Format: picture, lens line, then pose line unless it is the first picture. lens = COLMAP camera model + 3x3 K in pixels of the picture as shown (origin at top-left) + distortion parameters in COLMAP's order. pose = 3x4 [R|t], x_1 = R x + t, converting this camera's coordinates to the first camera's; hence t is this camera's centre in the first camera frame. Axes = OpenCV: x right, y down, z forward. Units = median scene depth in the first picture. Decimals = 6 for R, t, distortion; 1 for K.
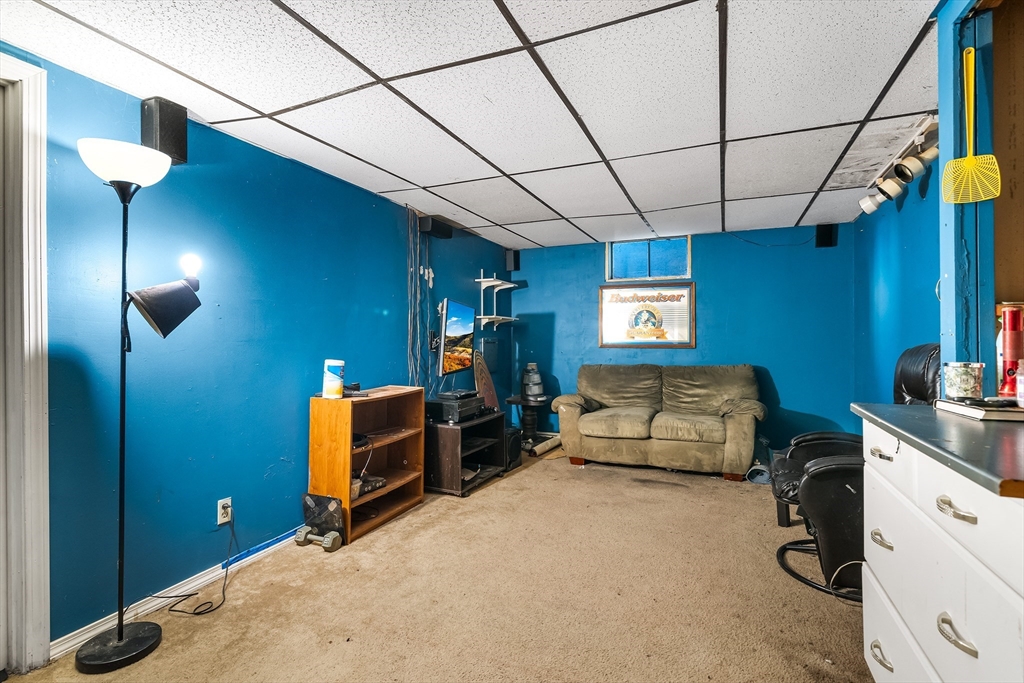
lens RADIAL K [[470.0, 0, 514.5], [0, 470.0, 335.1], [0, 0, 1]] dist [0.000864, 0.000219]
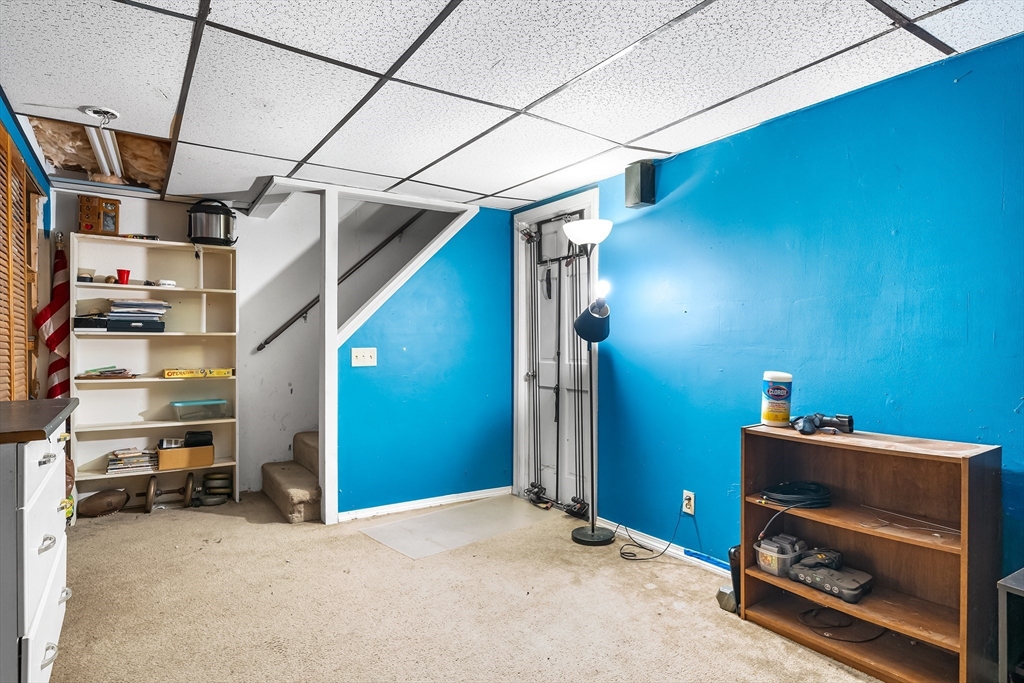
lens RADIAL K [[577.6, 0, 512.9], [0, 577.6, 345.5], [0, 0, 1]] dist [-0.001023, -0.000035]
pose [[-0.544004, 0.007432, -0.839050, 0.687682], [0.006882, 0.999967, 0.004395, 0.007866], [0.839054, -0.003384, -0.544037, 1.353974]]
